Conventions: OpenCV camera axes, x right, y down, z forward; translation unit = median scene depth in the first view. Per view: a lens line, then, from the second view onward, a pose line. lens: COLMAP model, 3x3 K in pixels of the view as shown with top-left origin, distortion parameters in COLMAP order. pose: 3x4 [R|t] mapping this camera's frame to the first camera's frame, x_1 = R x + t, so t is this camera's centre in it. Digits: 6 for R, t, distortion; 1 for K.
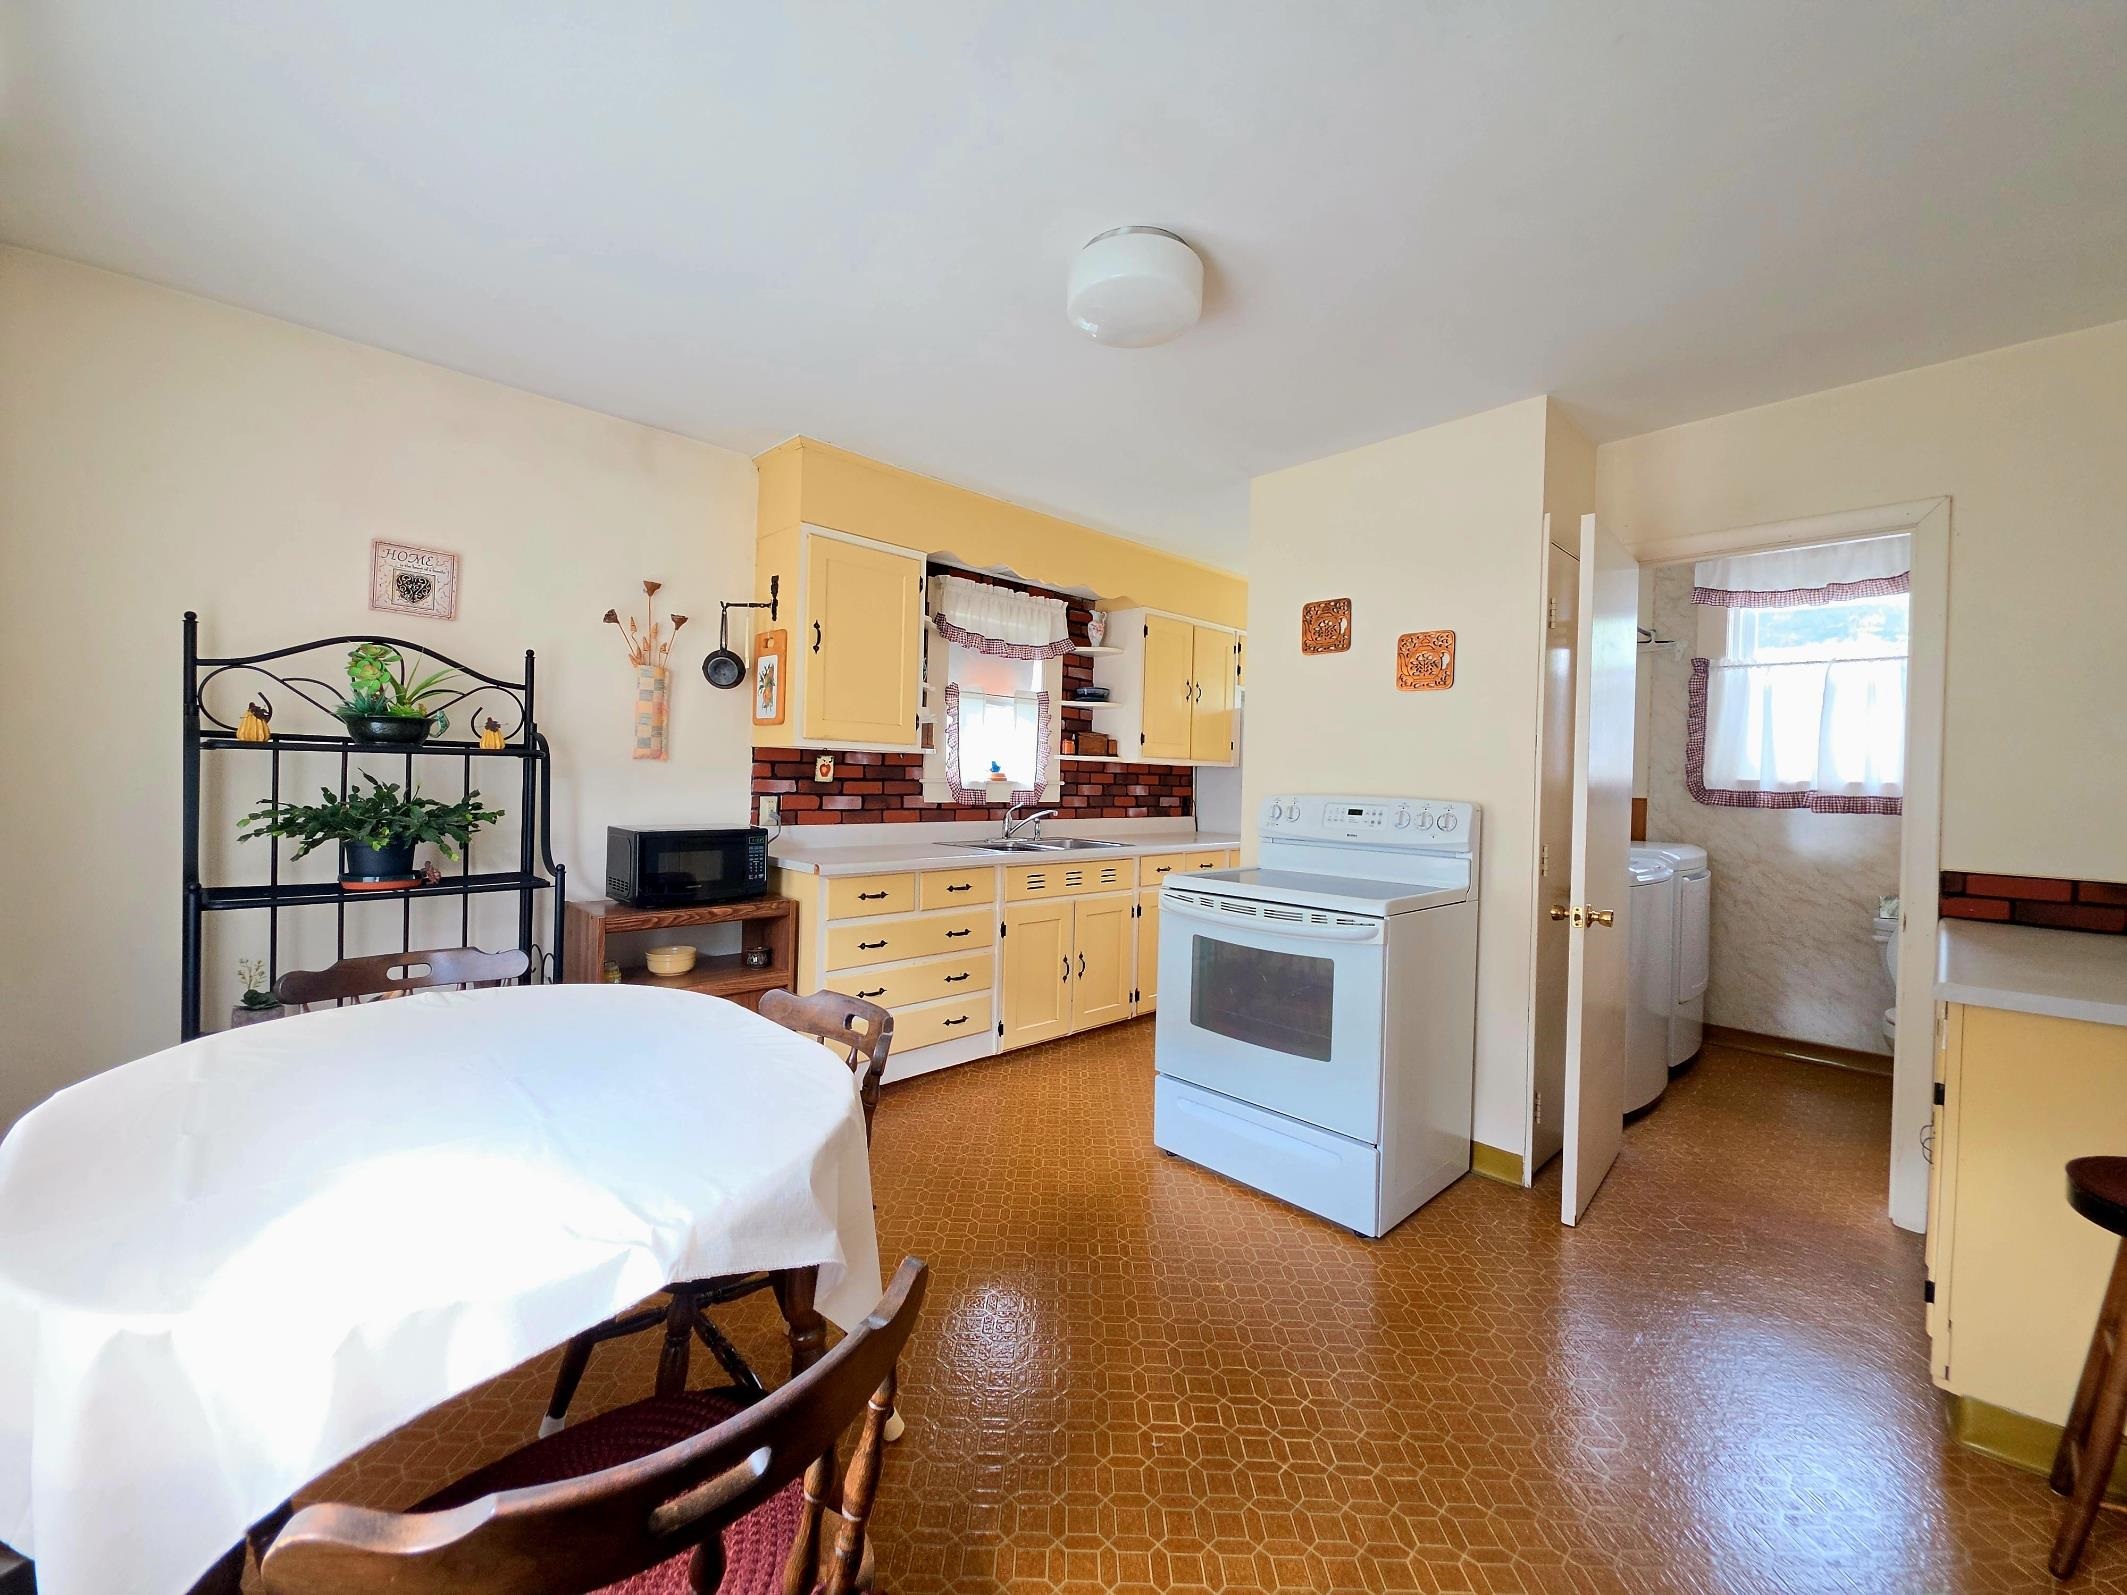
lens RADIAL K [[844.0, 0, 1076.4], [0, 844.0, 788.3], [0, 0, 1]] dist [0.006721, -0.004320]
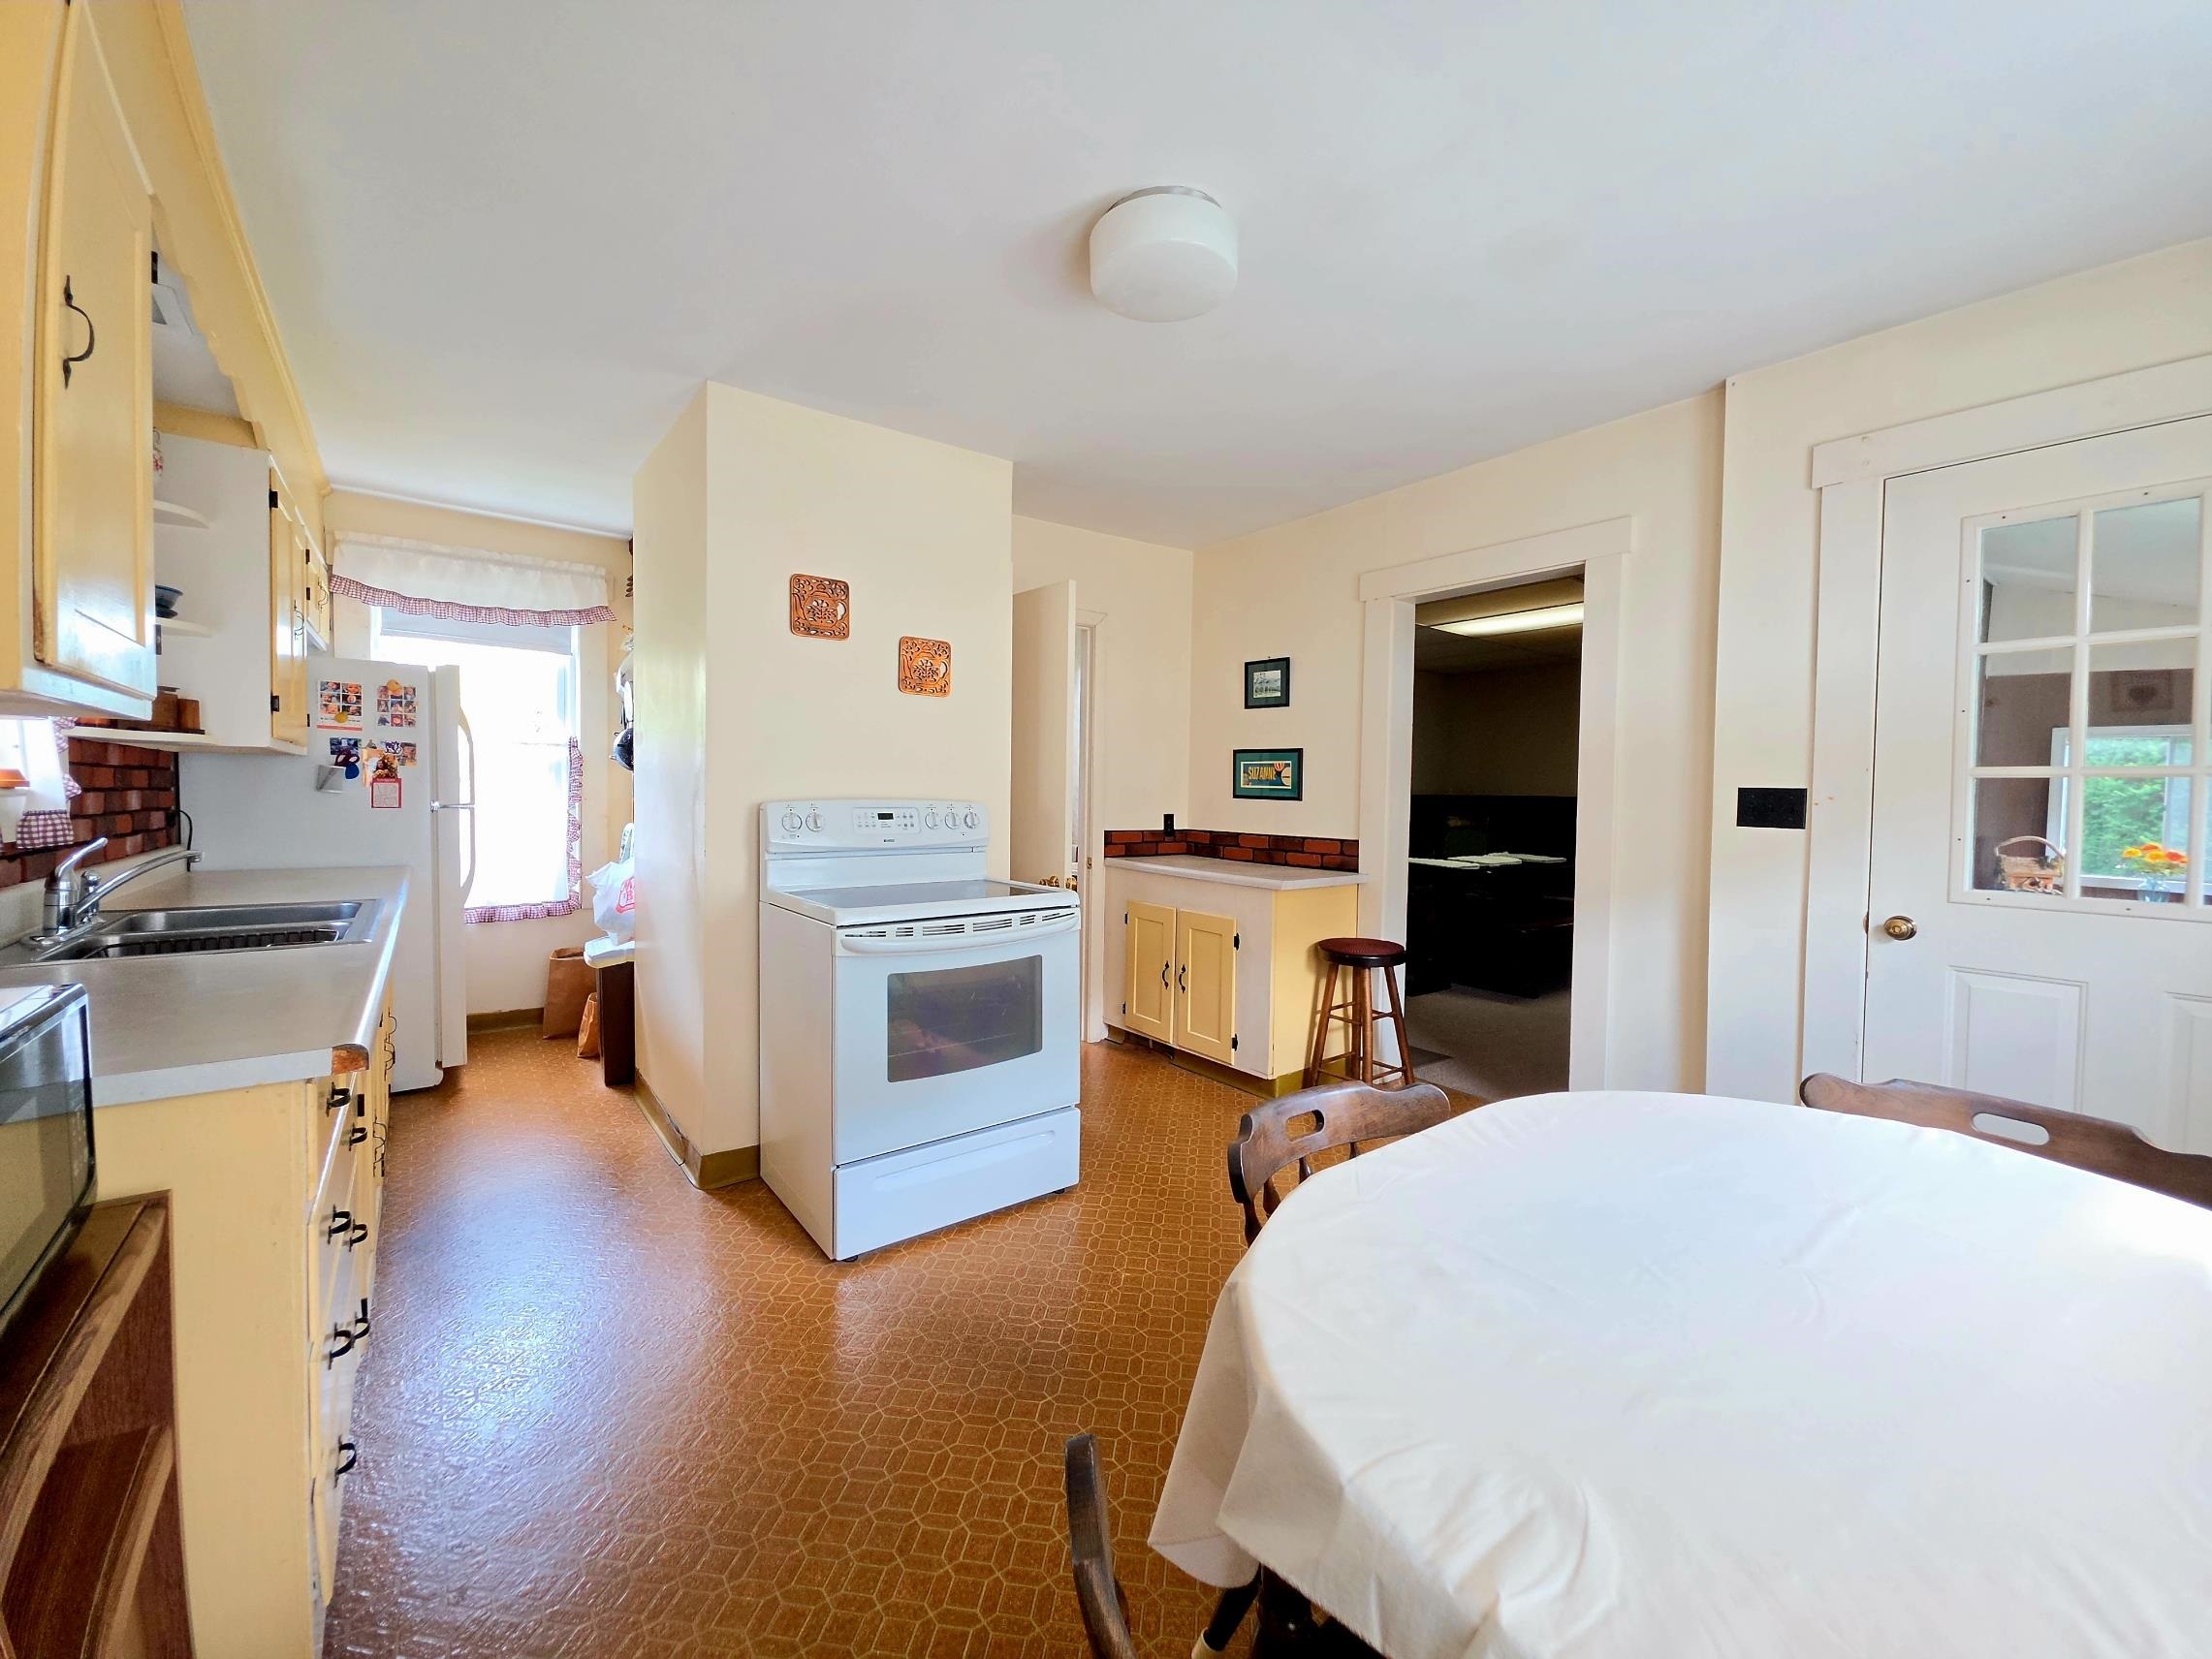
lens RADIAL K [[877.6, 0, 1109.6], [0, 877.6, 800.7], [0, 0, 1]] dist [0.006721, -0.004320]
pose [[0.122283, -0.034974, 0.991879, -0.572115], [0.003317, 0.999388, 0.034830, -0.020803], [-0.992490, -0.000970, 0.122325, 0.577534]]
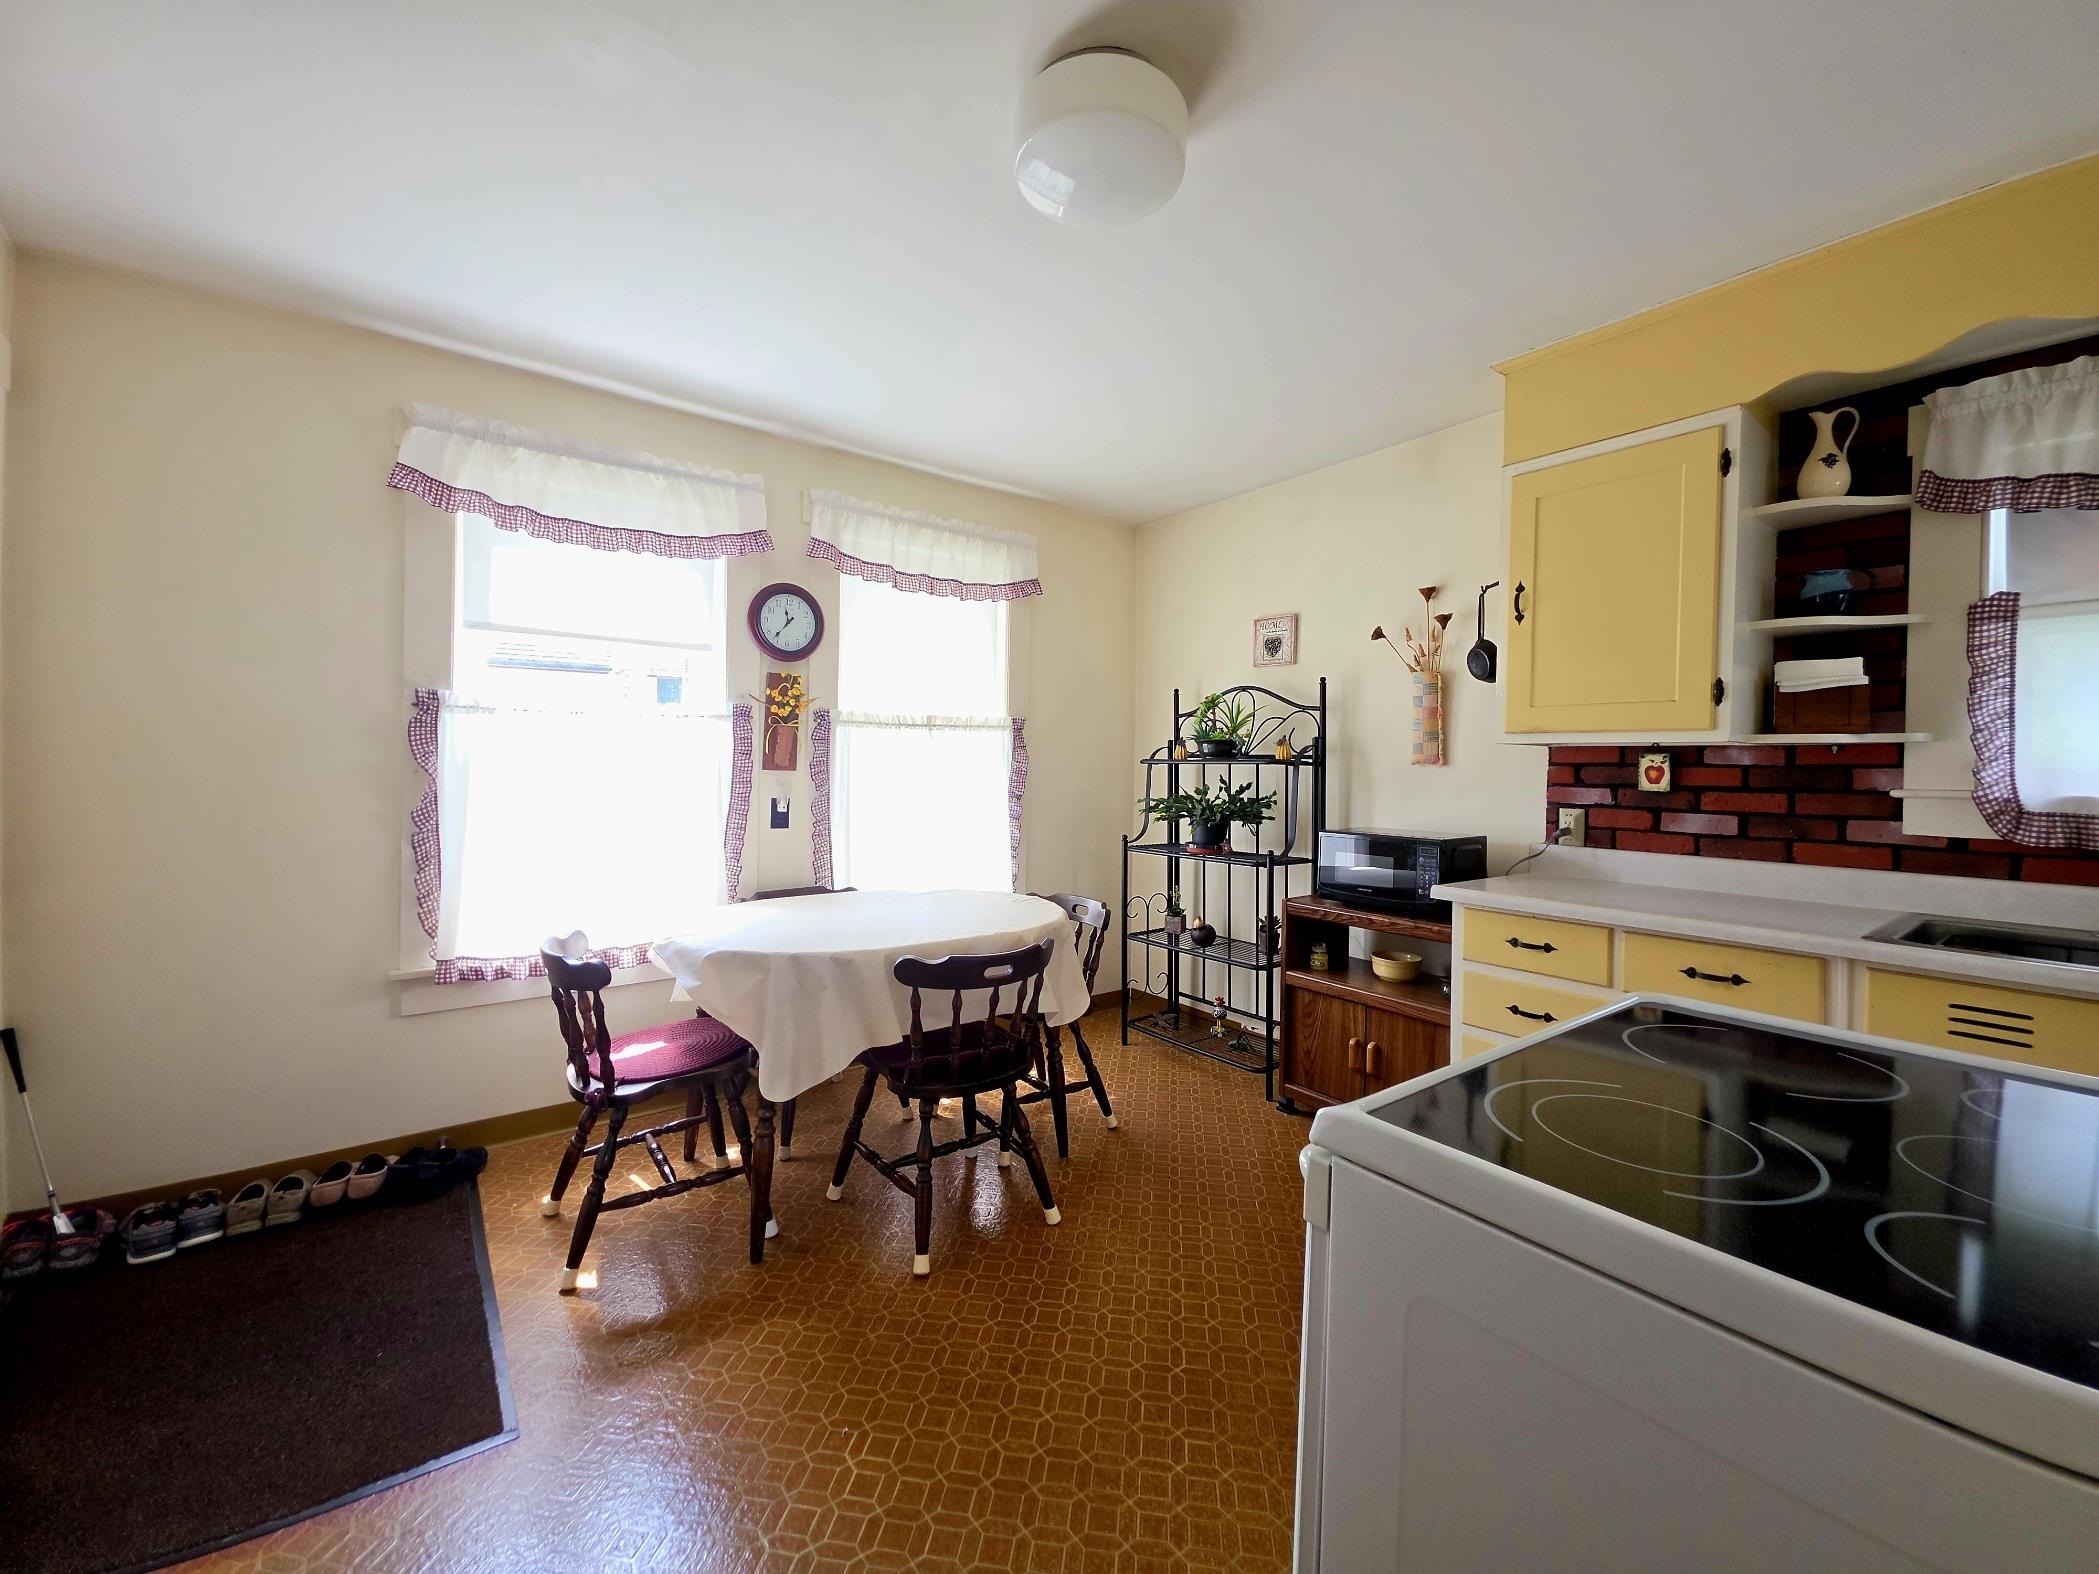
lens RADIAL K [[832.9, 0, 1033.9], [0, 832.9, 778.7], [0, 0, 1]] dist [0.006721, -0.004320]
pose [[-0.148891, -0.012769, -0.988771, 0.510449], [-0.033822, 0.999397, -0.007813, 0.005119], [0.988275, 0.032279, -0.149233, 0.658262]]
